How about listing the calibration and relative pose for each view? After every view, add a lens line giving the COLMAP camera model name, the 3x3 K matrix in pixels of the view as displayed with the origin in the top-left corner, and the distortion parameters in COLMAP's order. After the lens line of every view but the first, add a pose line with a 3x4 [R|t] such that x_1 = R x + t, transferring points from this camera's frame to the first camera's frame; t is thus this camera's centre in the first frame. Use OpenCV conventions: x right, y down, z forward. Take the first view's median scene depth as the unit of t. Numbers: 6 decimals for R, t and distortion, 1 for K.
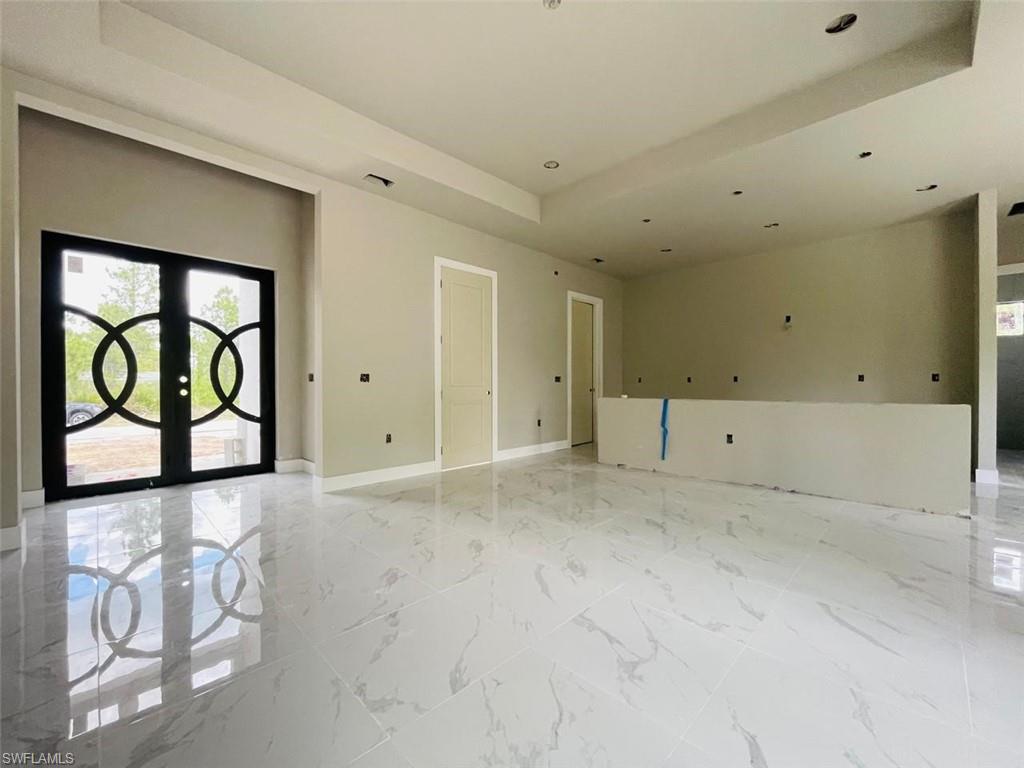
lens RADIAL K [[416.3, 0, 510.4], [0, 416.3, 387.1], [0, 0, 1]] dist [-0.001279, 0.000164]
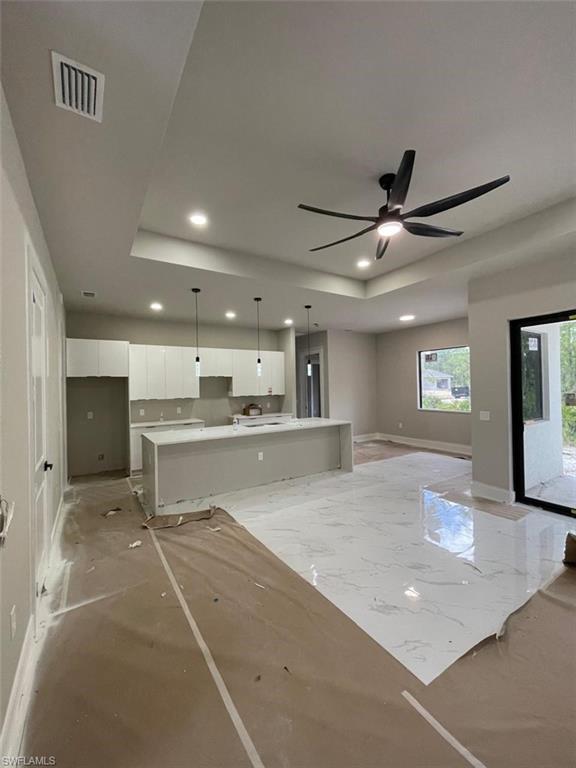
lens RADIAL K [[312.2, 0, 285.7], [0, 312.2, 383.6], [0, 0, 1]] dist [-0.001279, 0.000164]
pose [[0.215134, 0.002946, 0.976580, -0.548422], [0.022520, 0.999715, -0.007977, -0.126977], [-0.976325, 0.023709, 0.215006, 0.611138]]
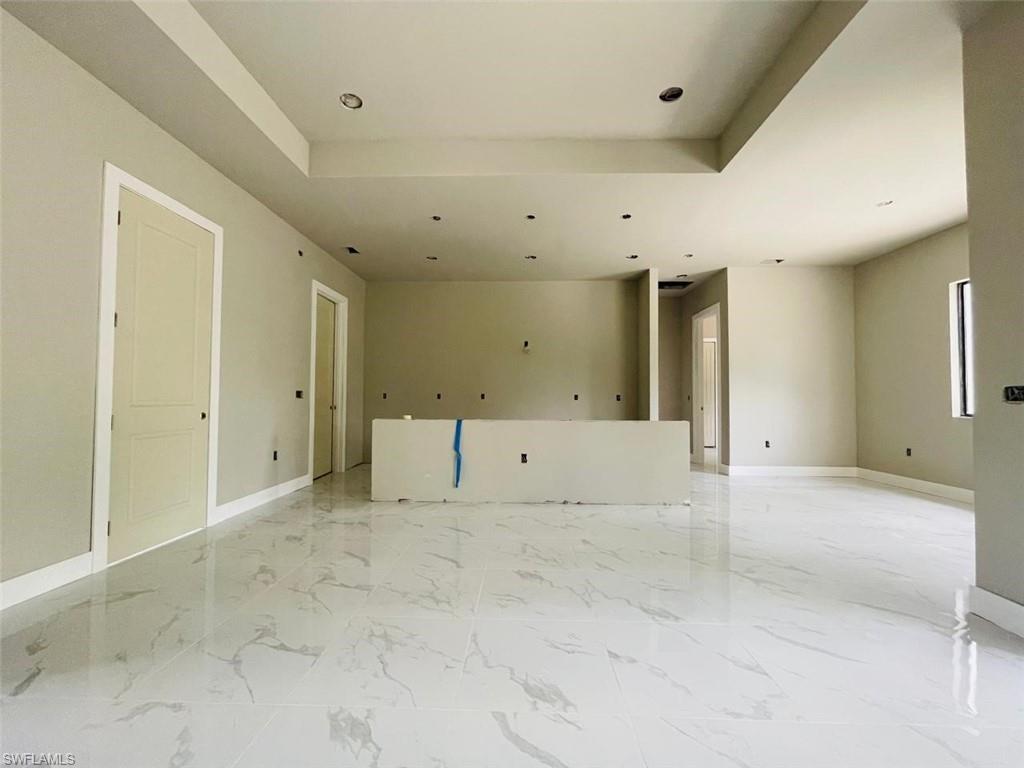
lens RADIAL K [[416.3, 0, 510.4], [0, 416.3, 387.1], [0, 0, 1]] dist [-0.001279, 0.000164]
pose [[0.727531, 0.025794, 0.685590, -0.172581], [-0.005434, 0.999478, -0.031838, -0.014041], [-0.686053, 0.019438, 0.727292, 0.276488]]
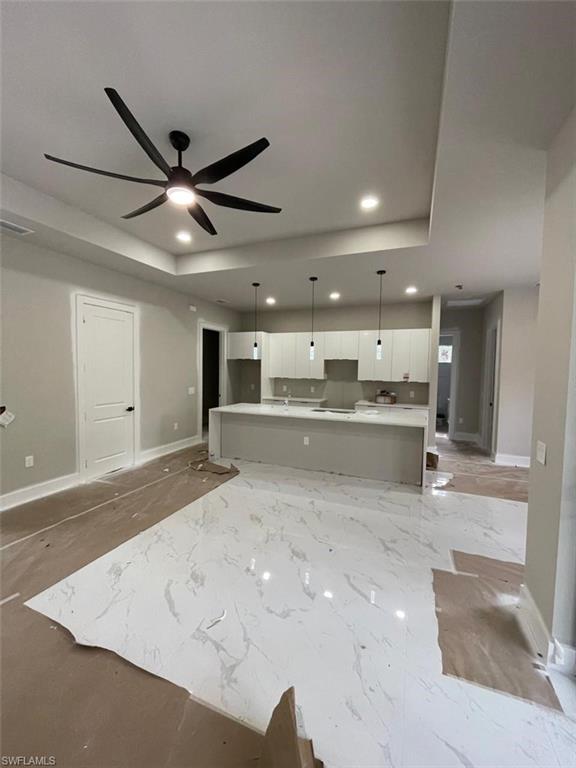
lens RADIAL K [[312.2, 0, 285.7], [0, 312.2, 383.6], [0, 0, 1]] dist [-0.001279, 0.000164]
pose [[0.923109, -0.003773, 0.384521, 0.016859], [-0.014314, 0.998922, 0.044165, -0.127441], [-0.384273, -0.046273, 0.922059, -0.013897]]
